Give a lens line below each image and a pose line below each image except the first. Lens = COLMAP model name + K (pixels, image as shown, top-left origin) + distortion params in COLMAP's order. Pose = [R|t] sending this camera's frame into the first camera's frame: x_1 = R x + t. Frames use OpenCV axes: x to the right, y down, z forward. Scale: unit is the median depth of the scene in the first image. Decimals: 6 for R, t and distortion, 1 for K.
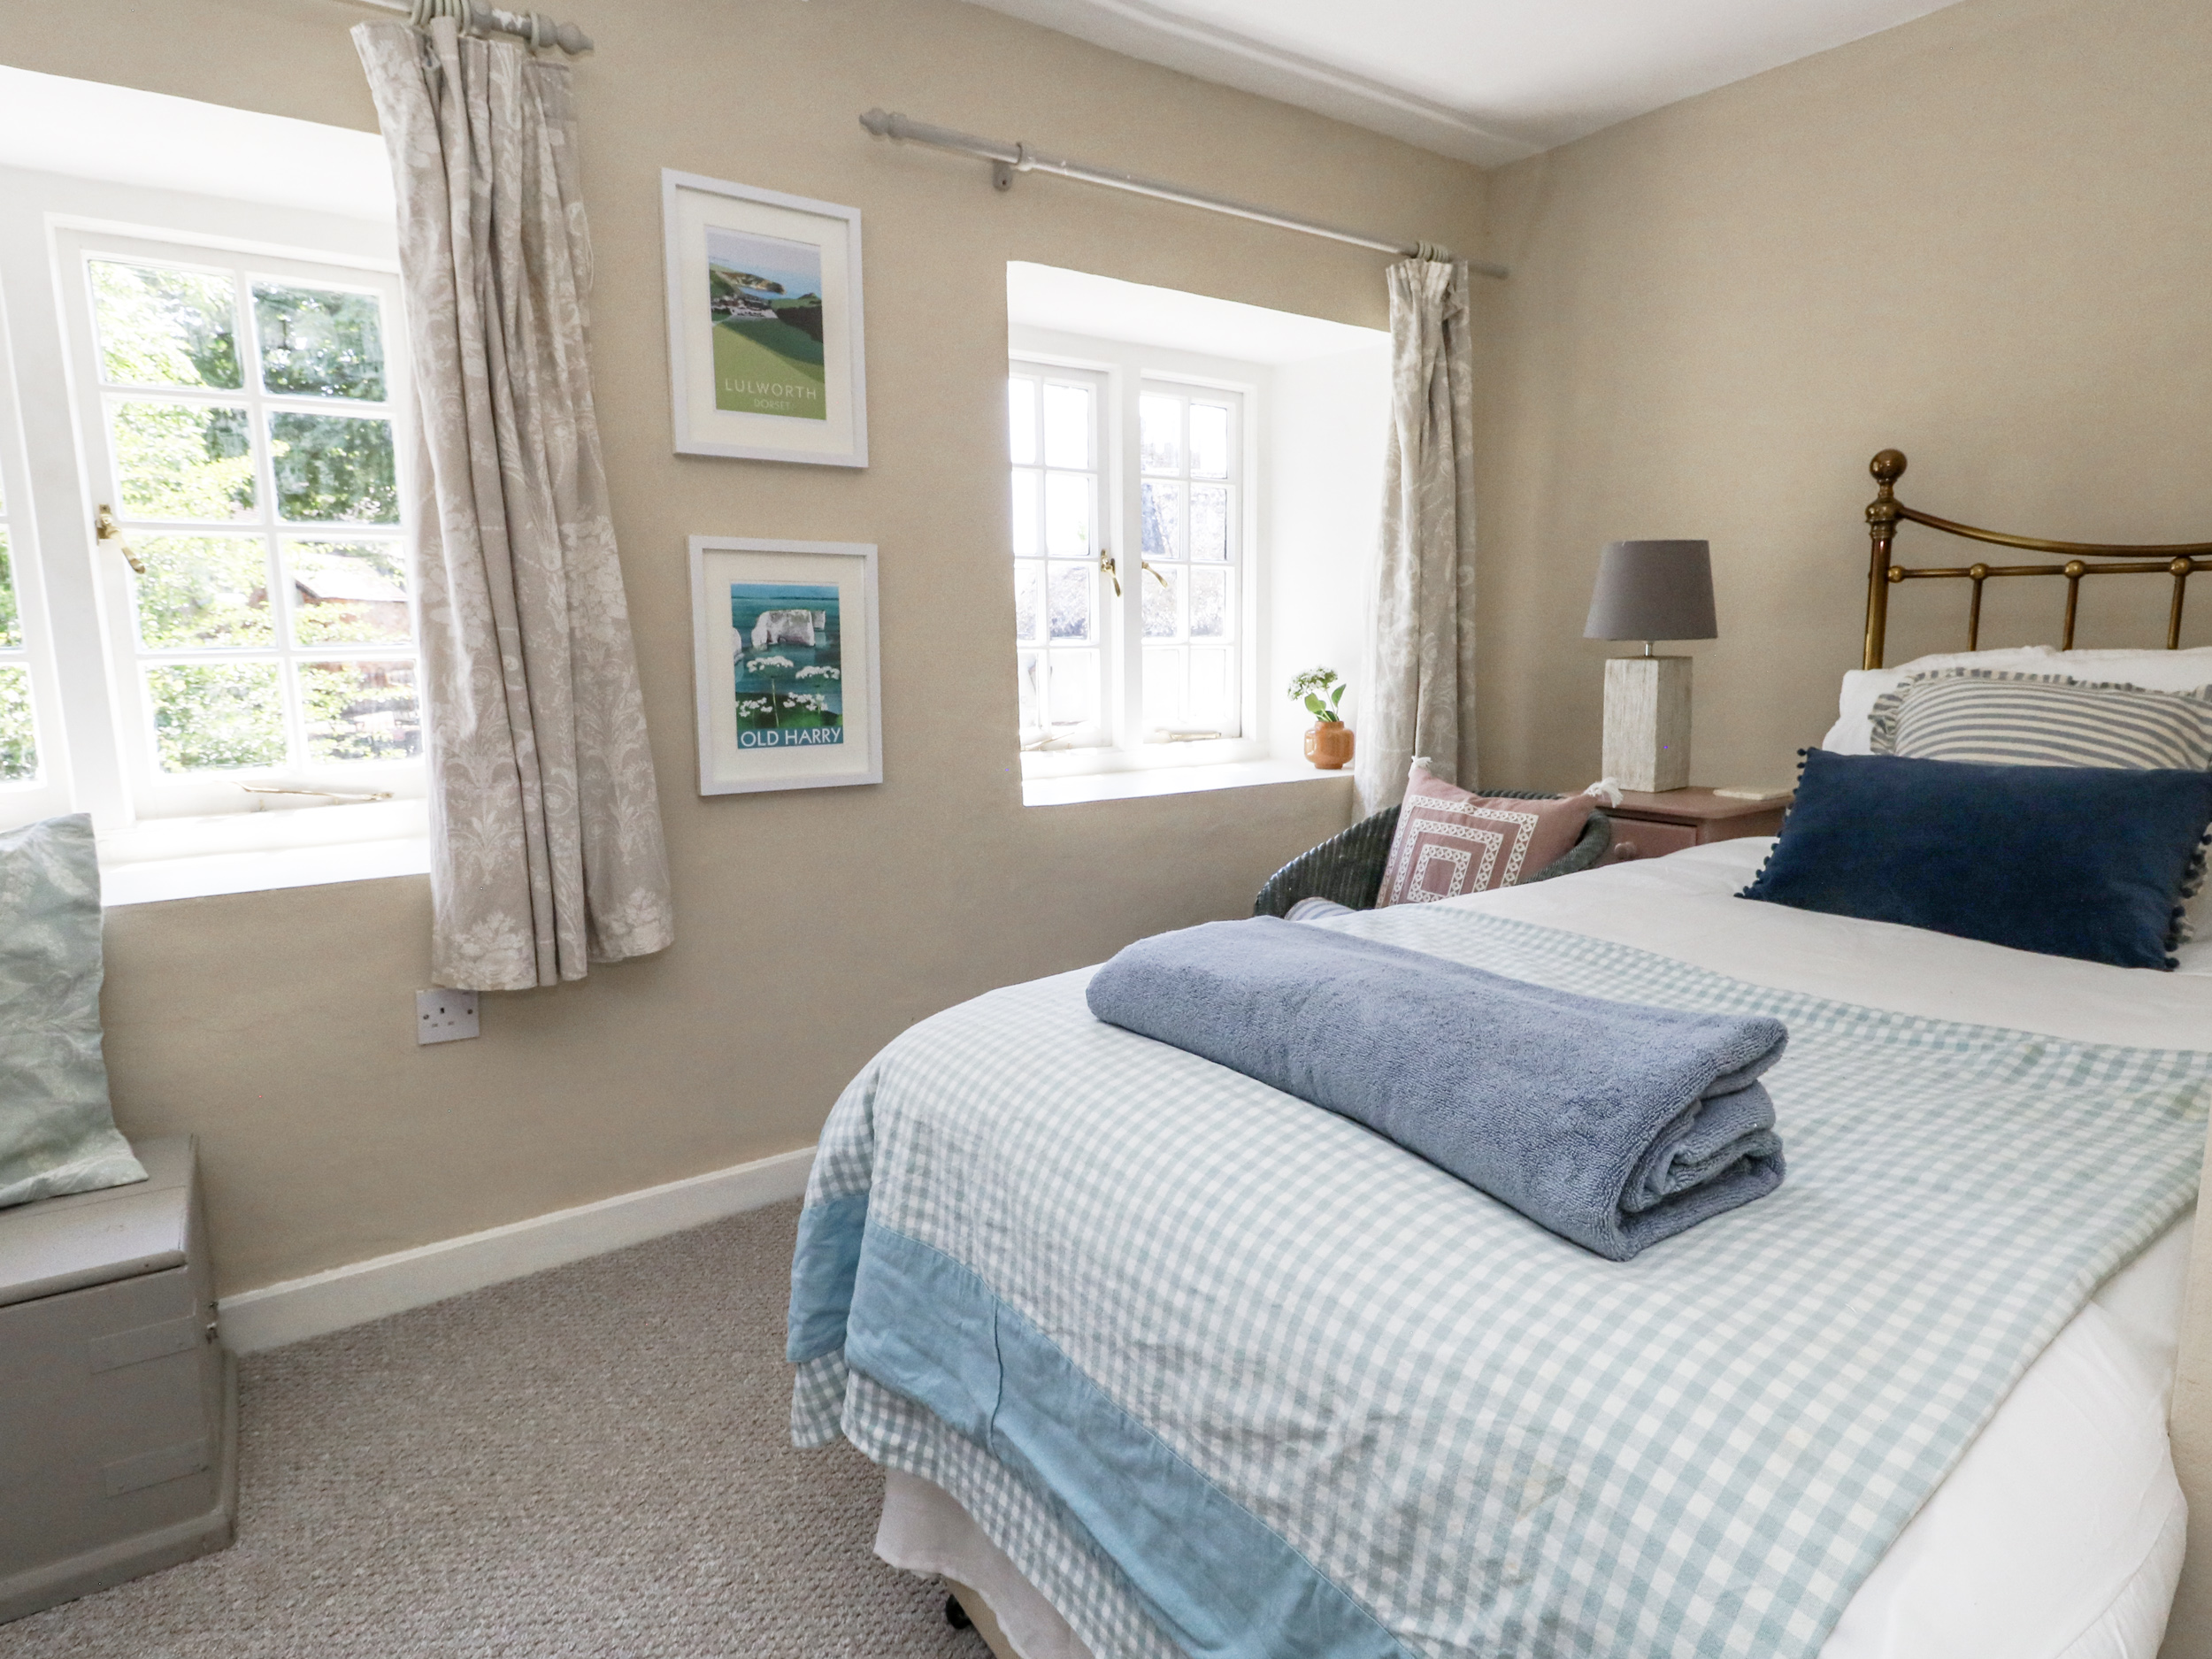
lens RADIAL K [[1223.2, 0, 1106.0], [0, 1223.2, 829.5], [0, 0, 1]] dist [-0.004263, 0.000564]
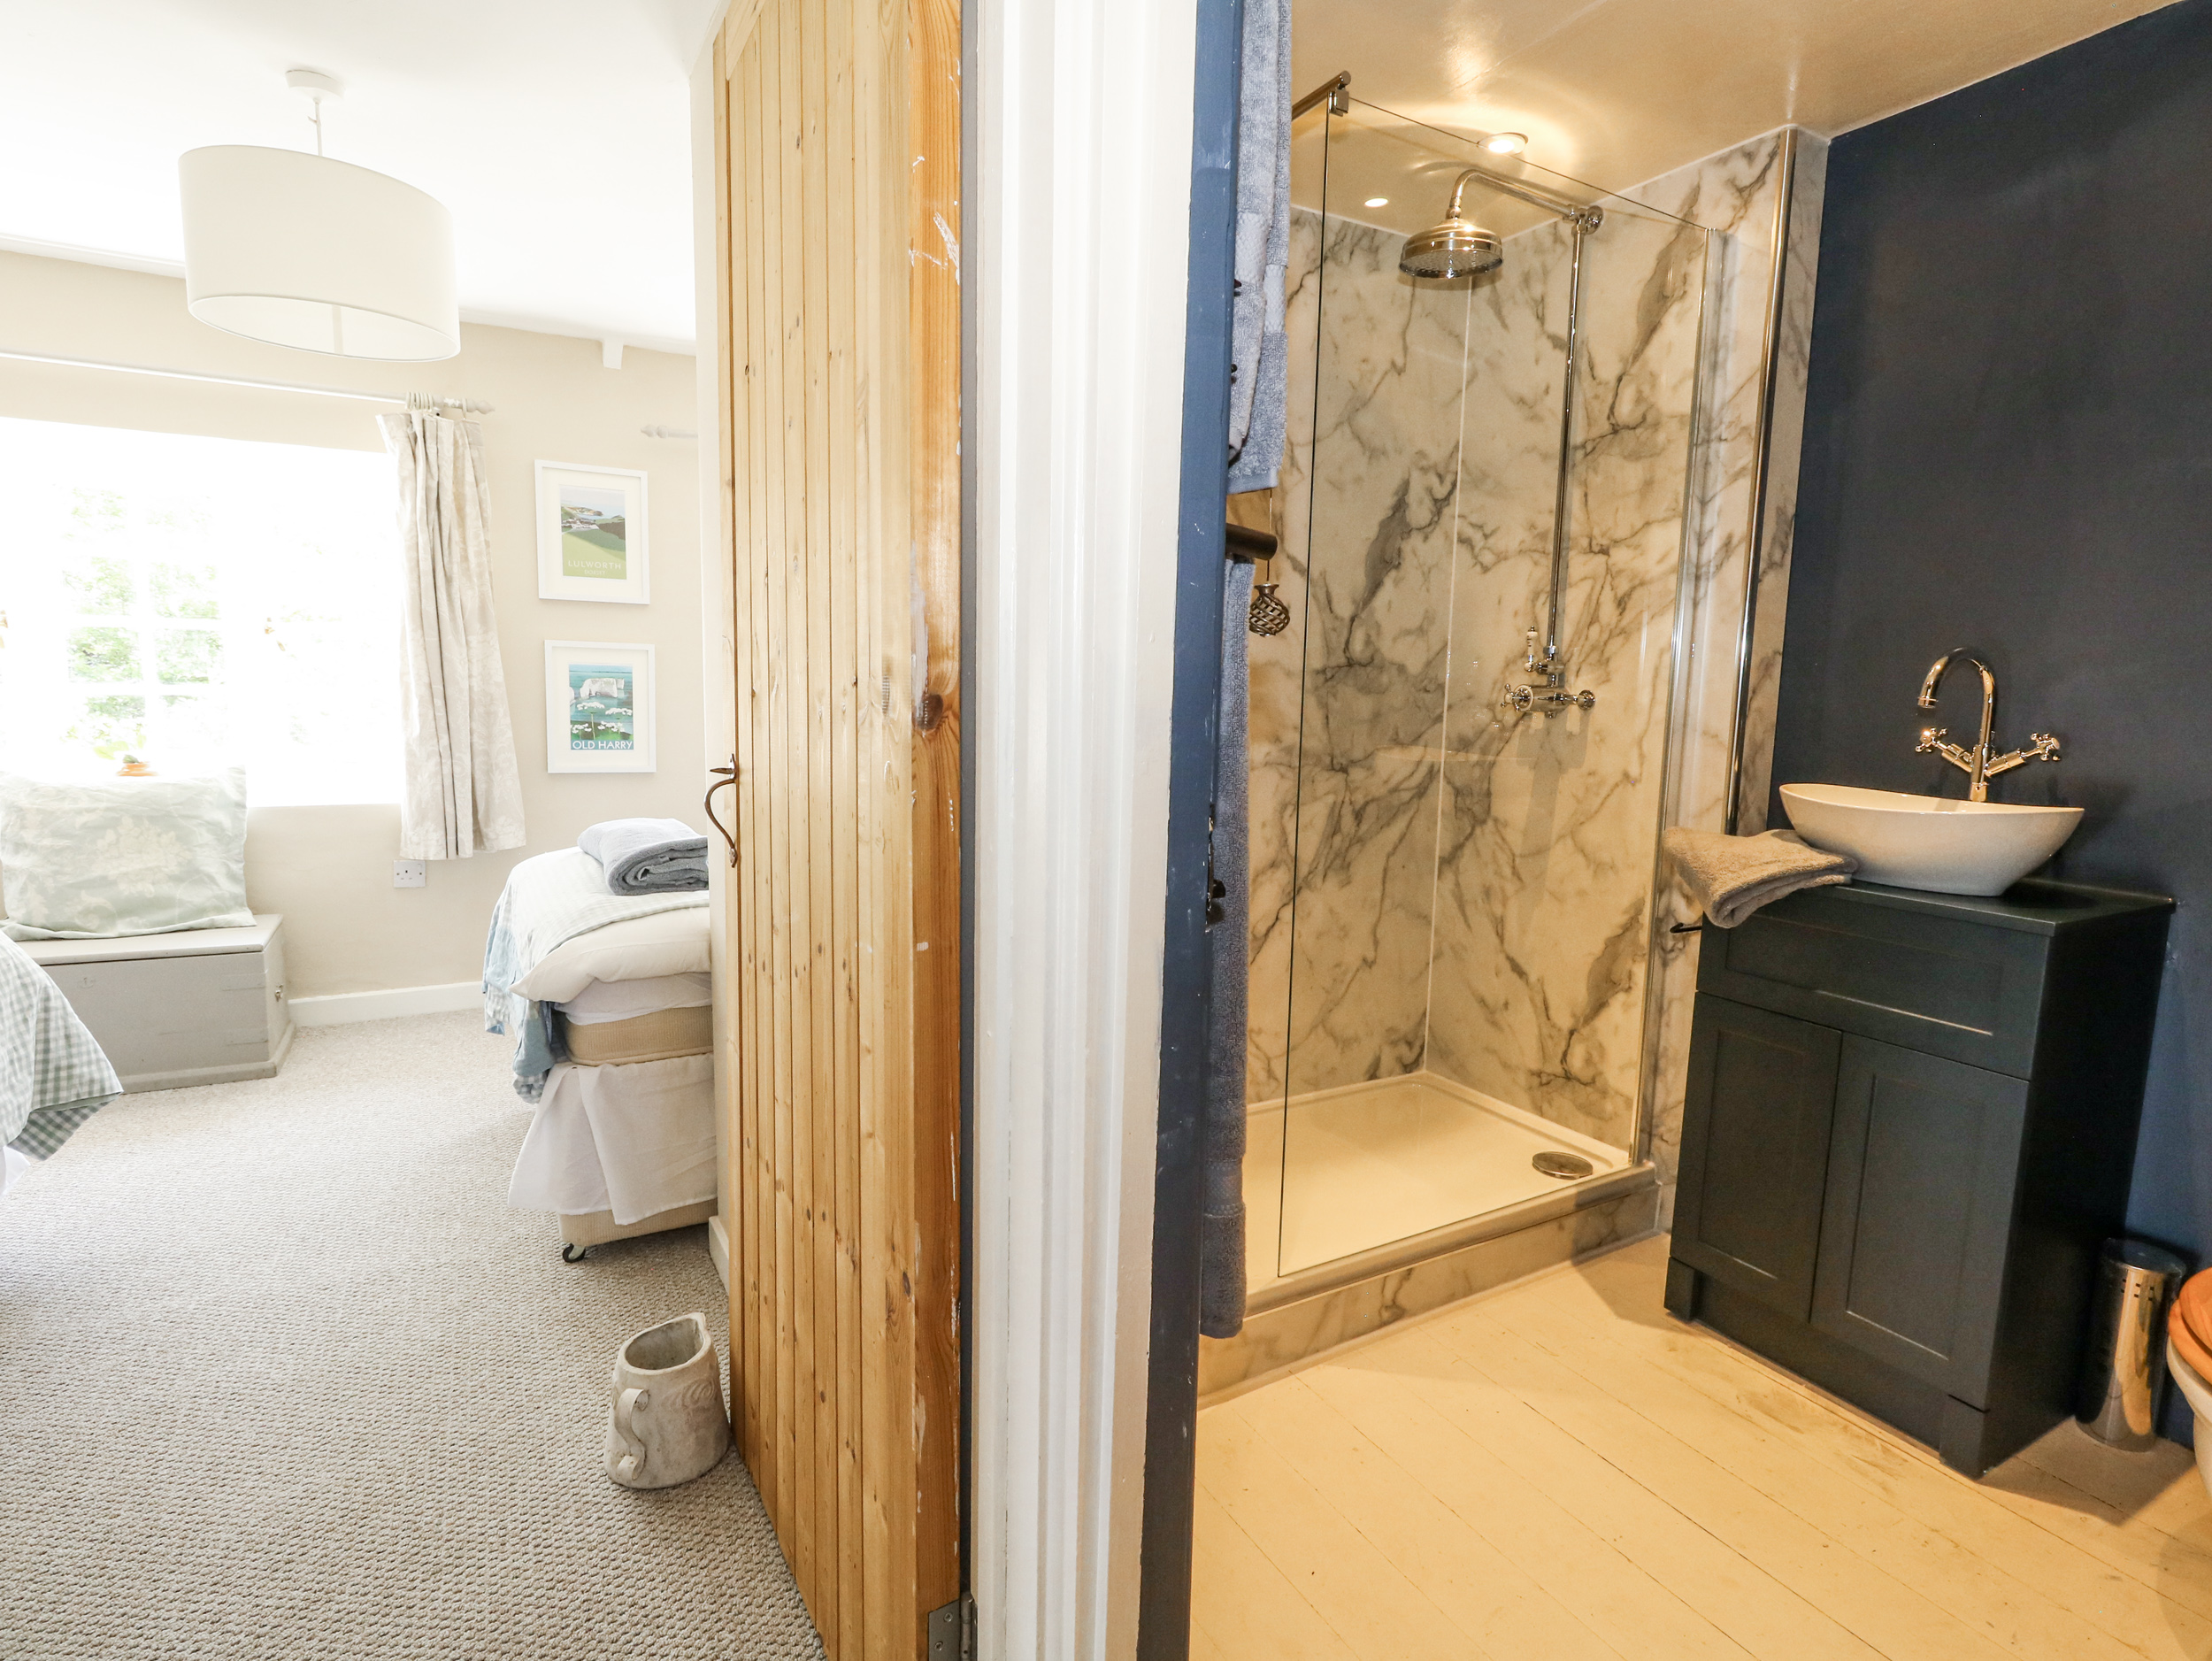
lens RADIAL K [[1147.8, 0, 1106.0], [0, 1147.8, 830.5], [0, 0, 1]] dist [-0.001284, -0.000403]
pose [[0.993478, 0.044456, -0.104998, 0.844747], [-0.047290, 0.998577, -0.024659, 0.075858], [0.103753, 0.029464, 0.994167, -0.810766]]
